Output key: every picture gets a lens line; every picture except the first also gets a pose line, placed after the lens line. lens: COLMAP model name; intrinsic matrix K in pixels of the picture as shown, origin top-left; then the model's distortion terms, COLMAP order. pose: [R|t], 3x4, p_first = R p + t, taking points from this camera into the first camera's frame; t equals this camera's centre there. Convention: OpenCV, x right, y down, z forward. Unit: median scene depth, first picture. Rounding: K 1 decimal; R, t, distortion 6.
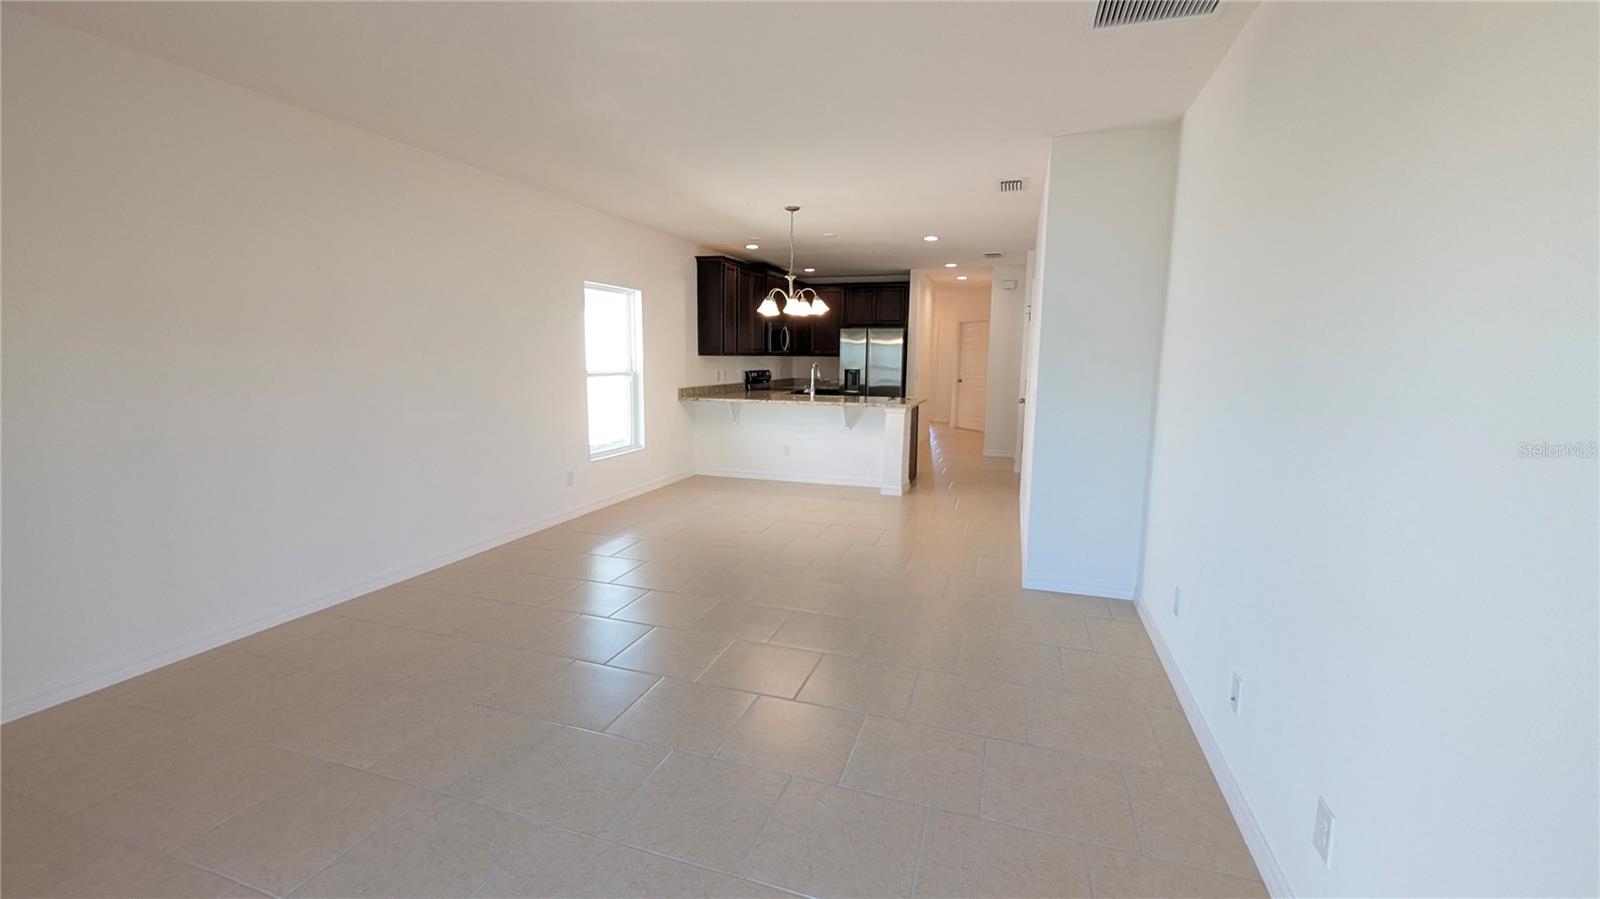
lens RADIAL K [[655.5, 0, 796.8], [0, 655.5, 448.2], [0, 0, 1]] dist [-0.000223, 0.000526]
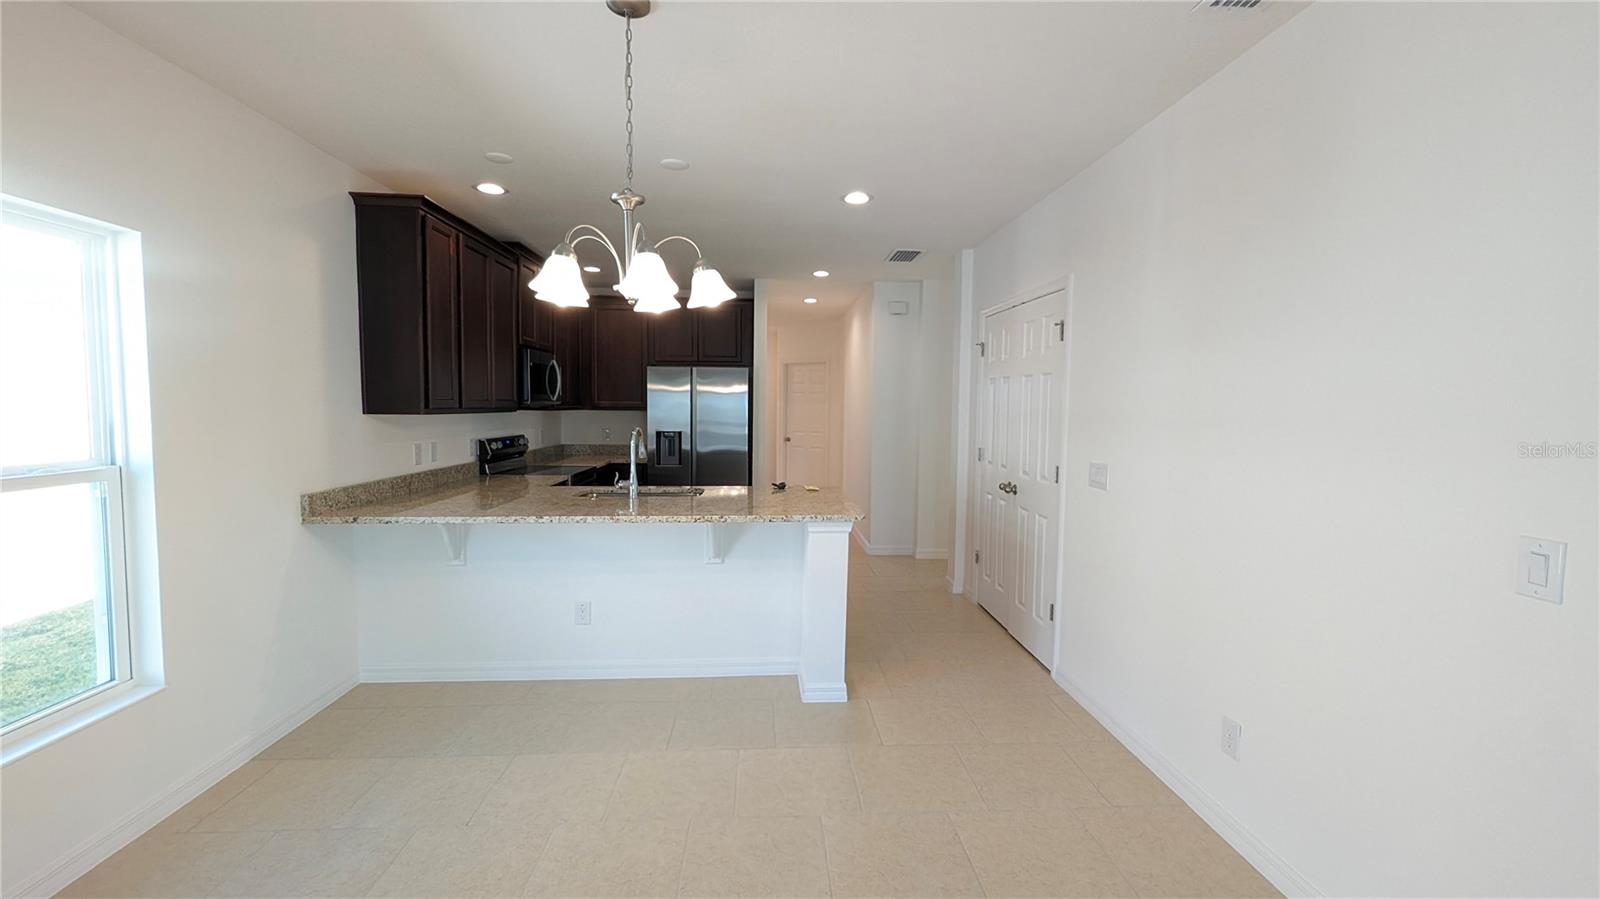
lens RADIAL K [[655.5, 0, 800.5], [0, 655.5, 454.7], [0, 0, 1]] dist [-0.000223, 0.000526]
pose [[0.926404, -0.027928, 0.375494, -0.036871], [0.051298, 0.997309, -0.052384, -0.064822], [-0.373021, 0.067791, 0.925343, 0.415312]]
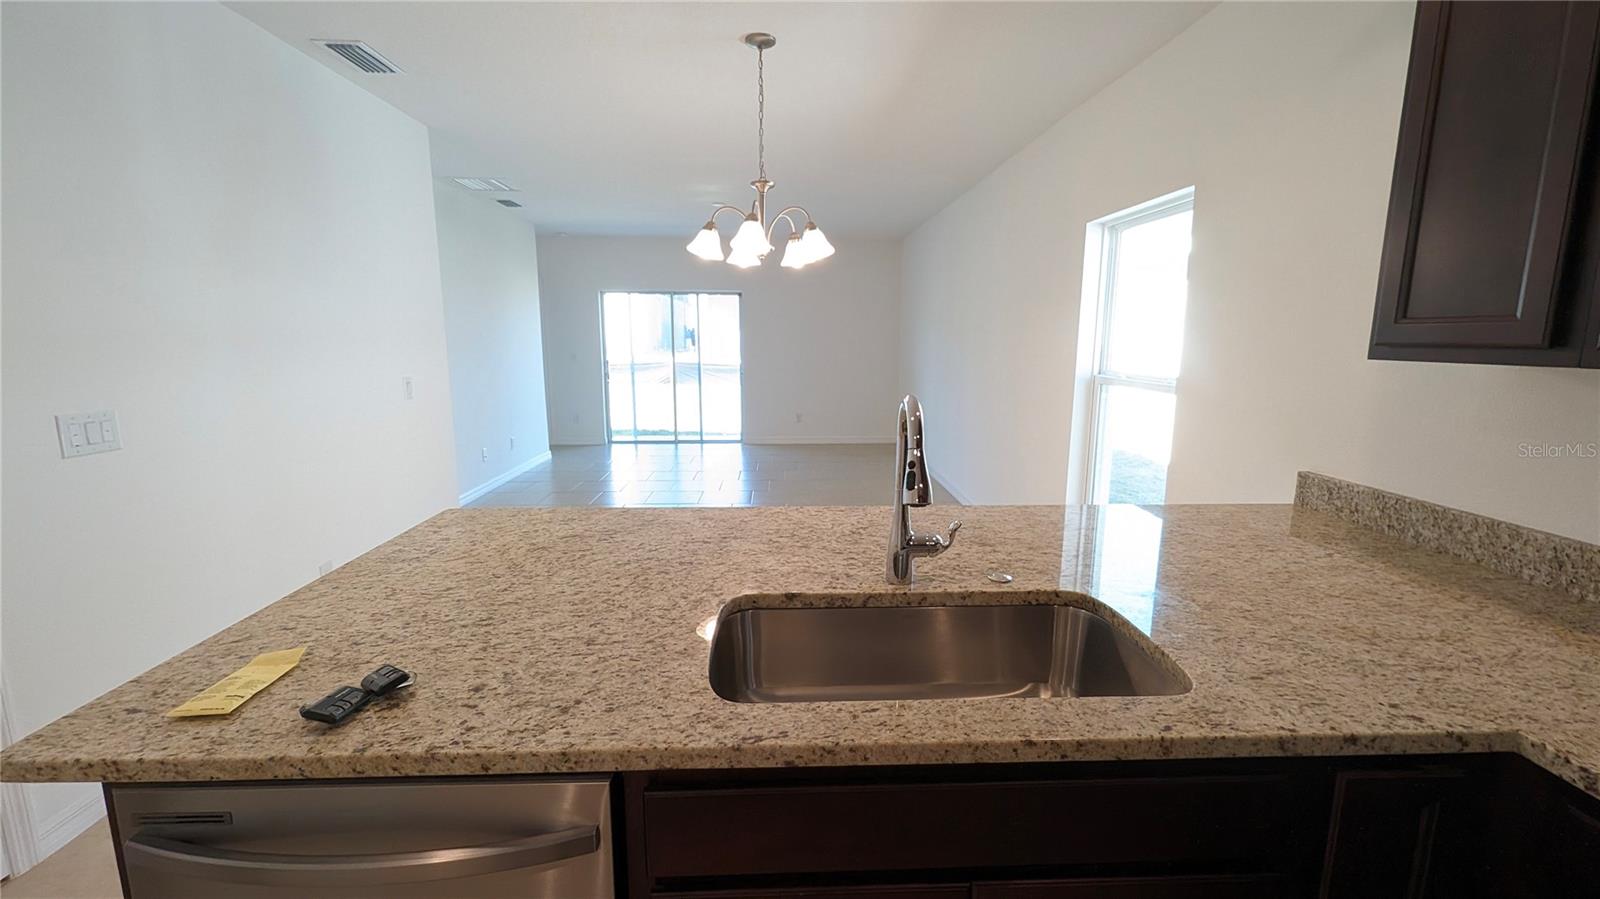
lens RADIAL K [[655.5, 0, 800.8], [0, 655.5, 448.9], [0, 0, 1]] dist [-0.000223, 0.000526]
pose [[-0.934663, 0.076695, -0.347163, 0.095437], [-0.032029, 0.954322, 0.297058, -0.144403], [0.354088, 0.288769, -0.889513, 0.956753]]
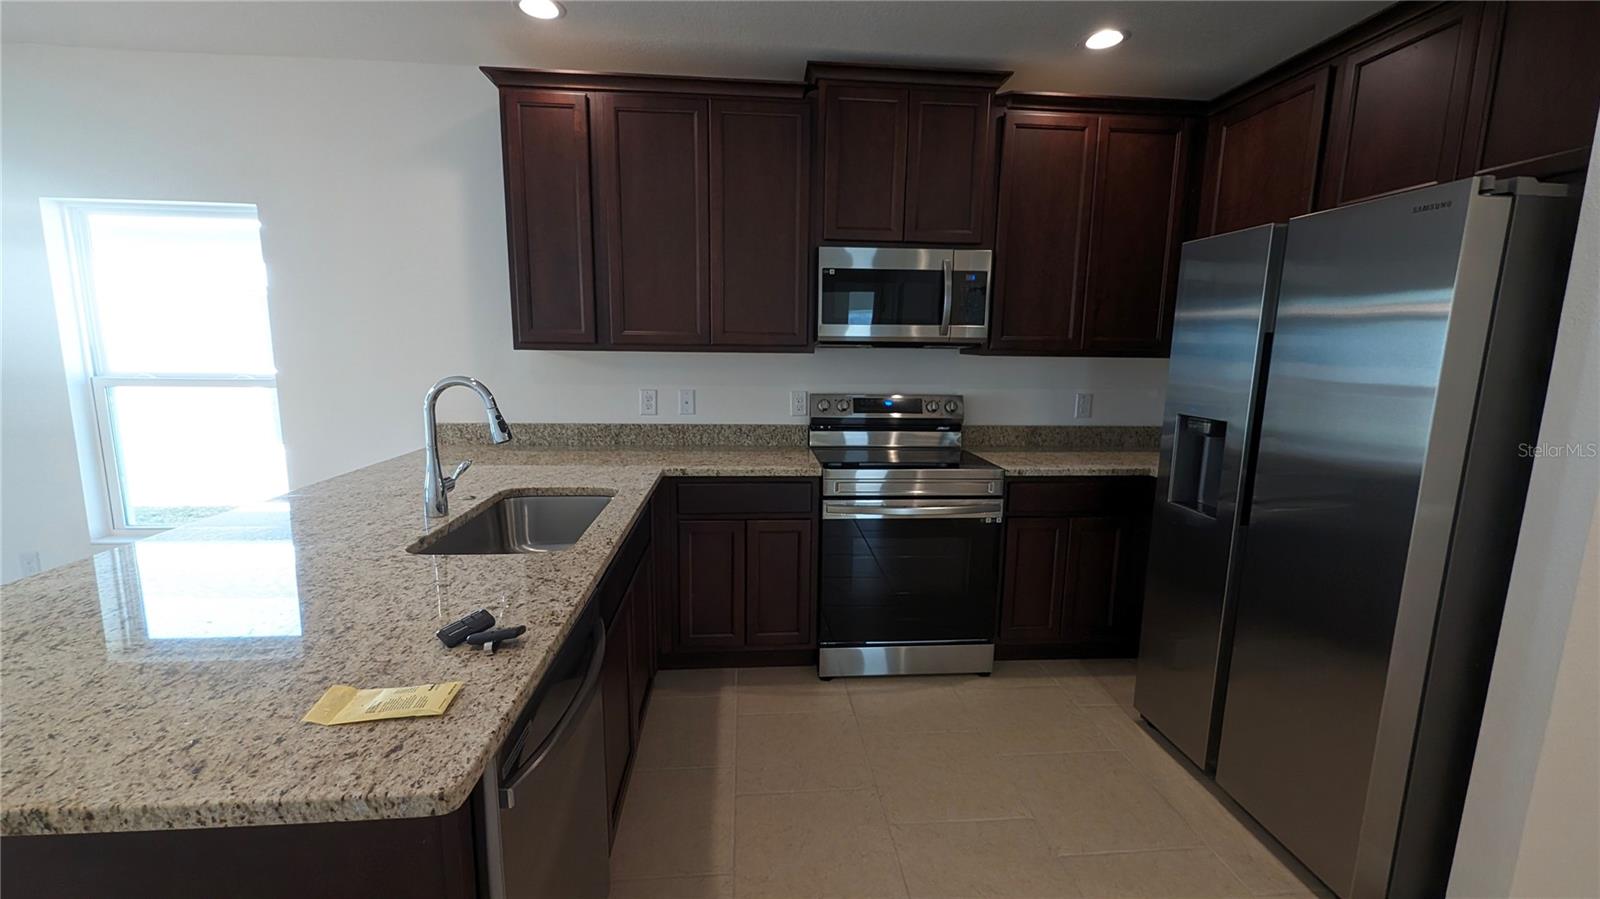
lens RADIAL K [[655.5, 0, 800.5], [0, 655.5, 446.8], [0, 0, 1]] dist [-0.000223, 0.000526]
pose [[0.397692, 0.166124, -0.902355, 0.258144], [-0.142463, 0.982725, 0.118132, -0.132841], [0.906391, 0.081572, 0.414488, 0.851753]]
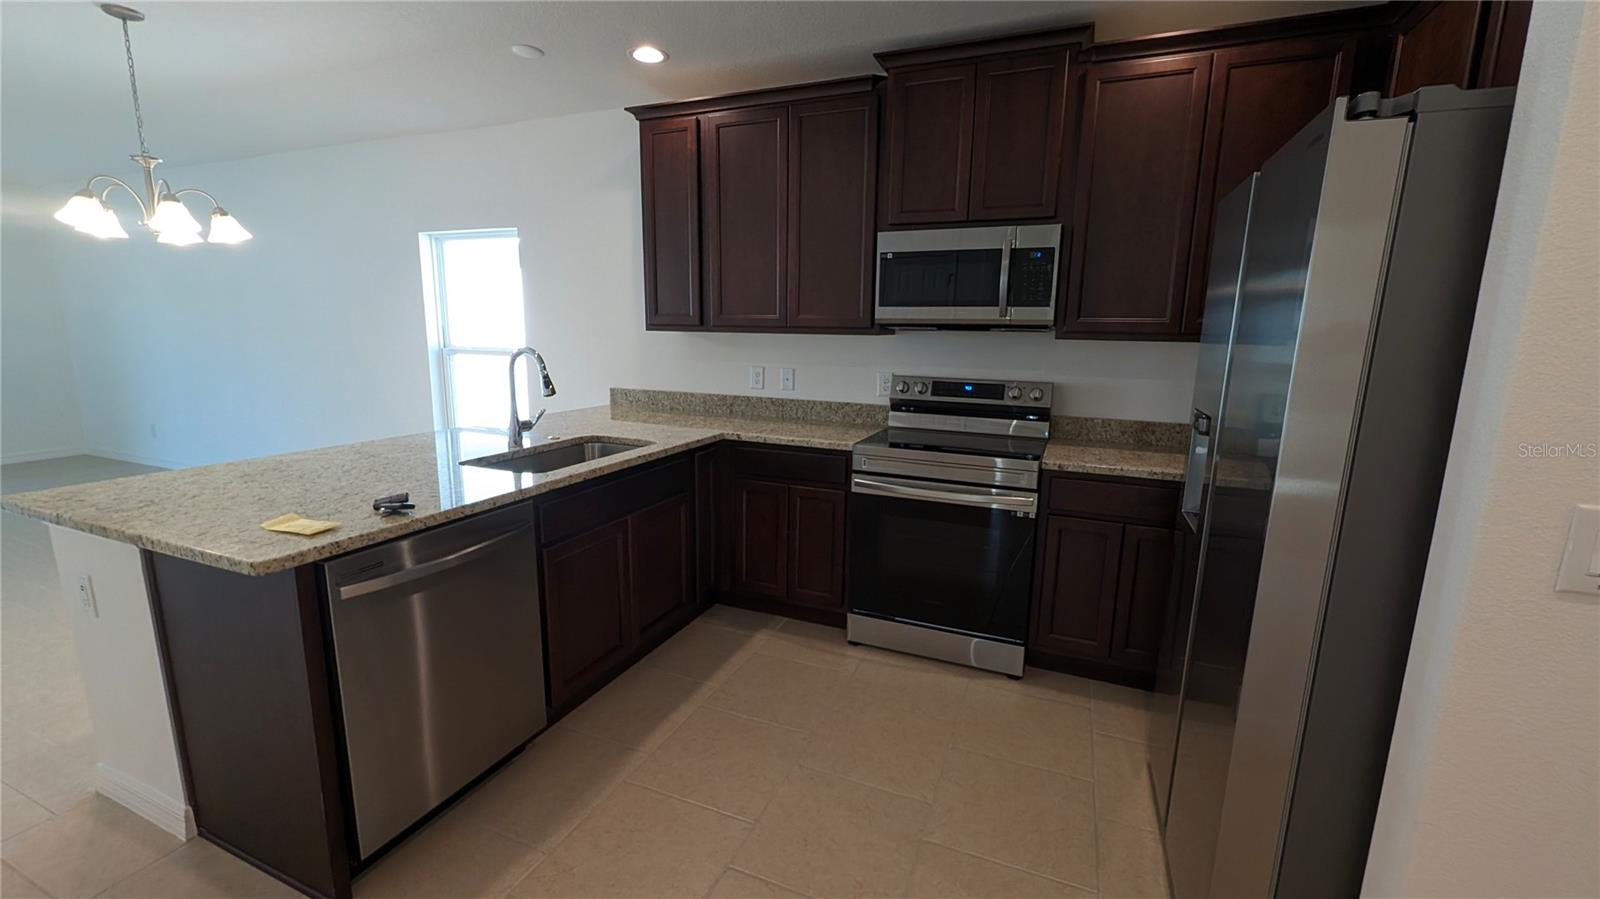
lens RADIAL K [[655.5, 0, 801.4], [0, 655.5, 448.3], [0, 0, 1]] dist [-0.000223, 0.000526]
pose [[-0.070670, 0.198360, -0.977578, 0.306360], [-0.147661, 0.967151, 0.206919, -0.149261], [0.986510, 0.158973, -0.039058, 0.976051]]
